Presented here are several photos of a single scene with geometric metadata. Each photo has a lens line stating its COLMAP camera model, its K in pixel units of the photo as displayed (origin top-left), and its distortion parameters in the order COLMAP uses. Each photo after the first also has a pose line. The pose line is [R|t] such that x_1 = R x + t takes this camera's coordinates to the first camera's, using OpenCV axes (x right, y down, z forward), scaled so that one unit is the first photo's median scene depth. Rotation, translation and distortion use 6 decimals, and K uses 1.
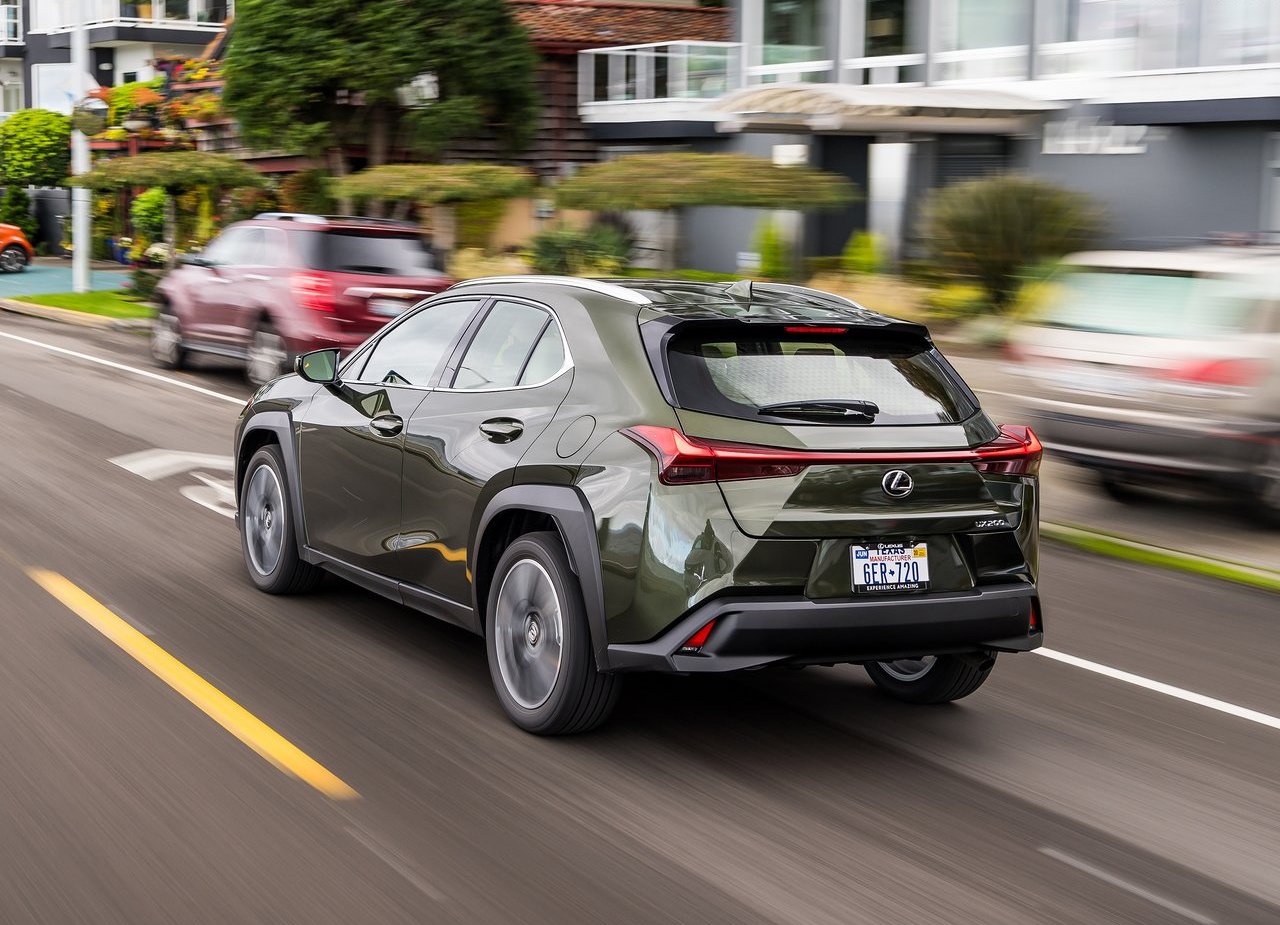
lens RADIAL K [[2256.1, 0, 640.0], [0, 2256.1, 462.5], [0, 0, 1]] dist [-0.270975, 0.002664]
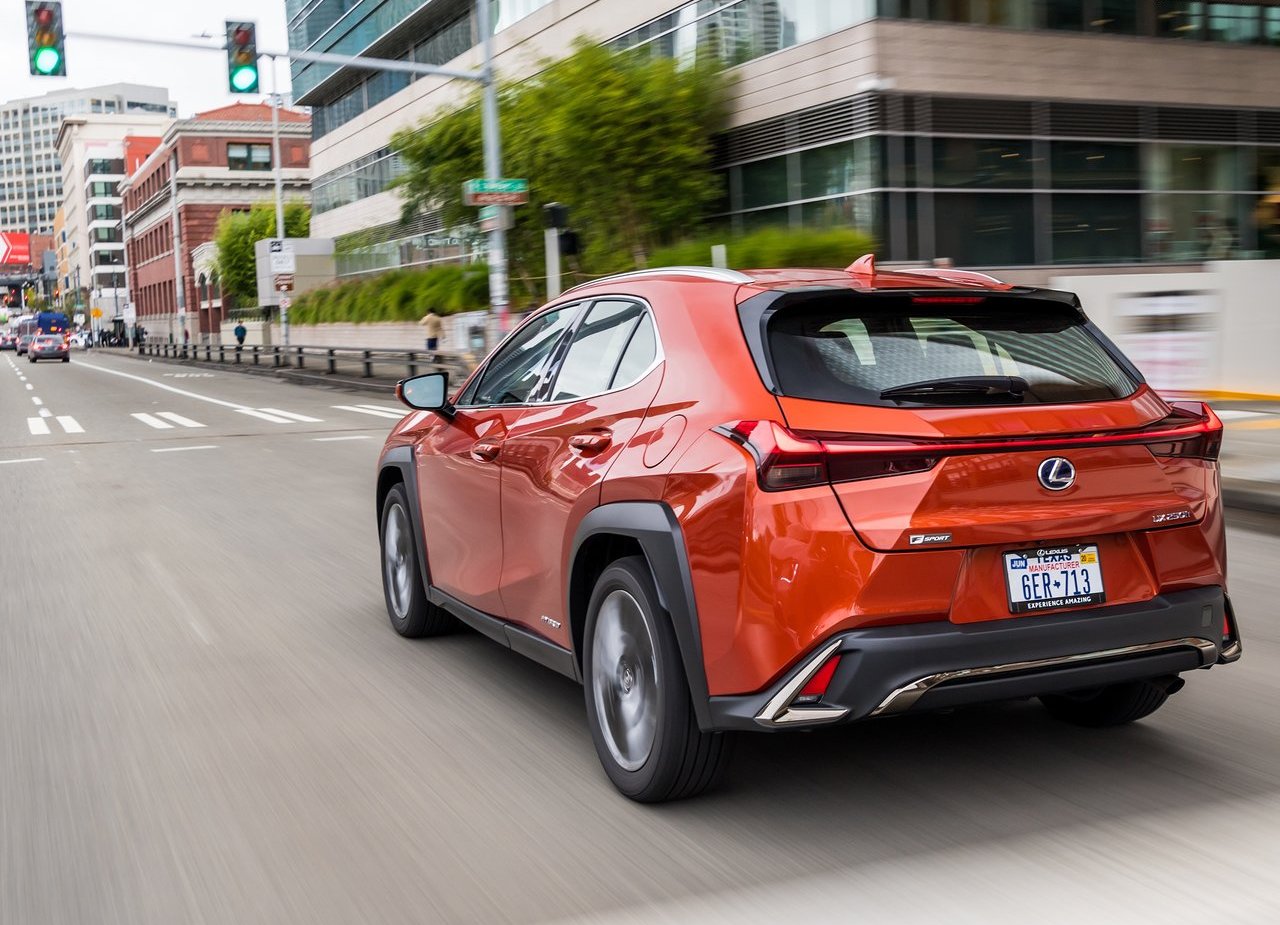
lens RADIAL K [[1571.0, 0, 868.5], [0, 1571.0, 462.9], [0, 0, 1]] dist [-0.004693, -0.006462]
pose [[0.998273, -0.057558, 0.011773, 0.040026], [0.057757, 0.998180, -0.017348, 0.011188], [-0.010753, 0.017998, 0.999780, 0.433642]]
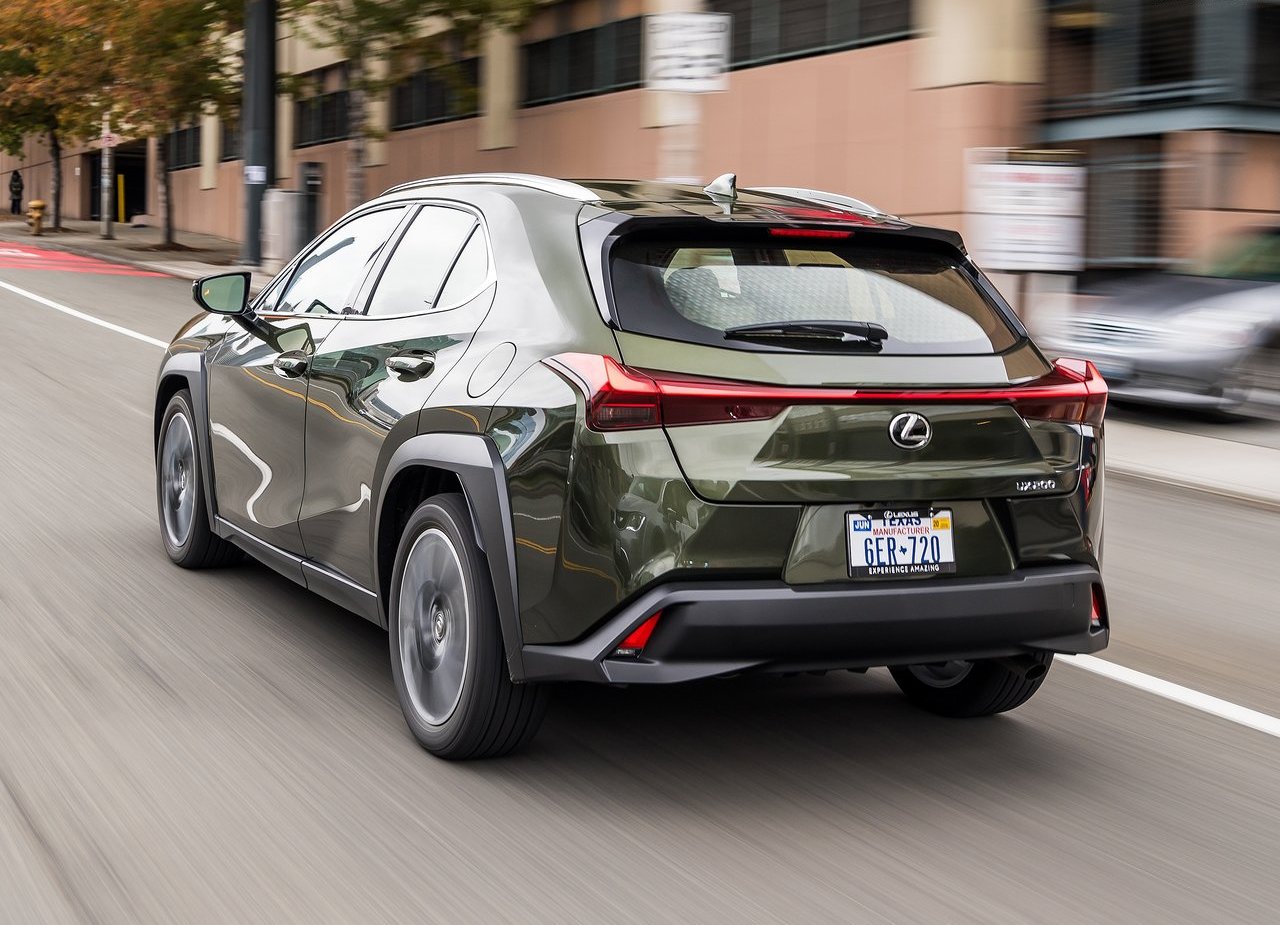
lens RADIAL K [[2256.1, 0, 640.0], [0, 2256.1, 462.5], [0, 0, 1]] dist [-0.270975, 0.002664]
pose [[0.998782, 0.003233, -0.049234, 0.061067], [-0.002691, 0.999935, 0.011074, 0.011589], [0.049267, -0.010928, 0.998726, 0.245456]]
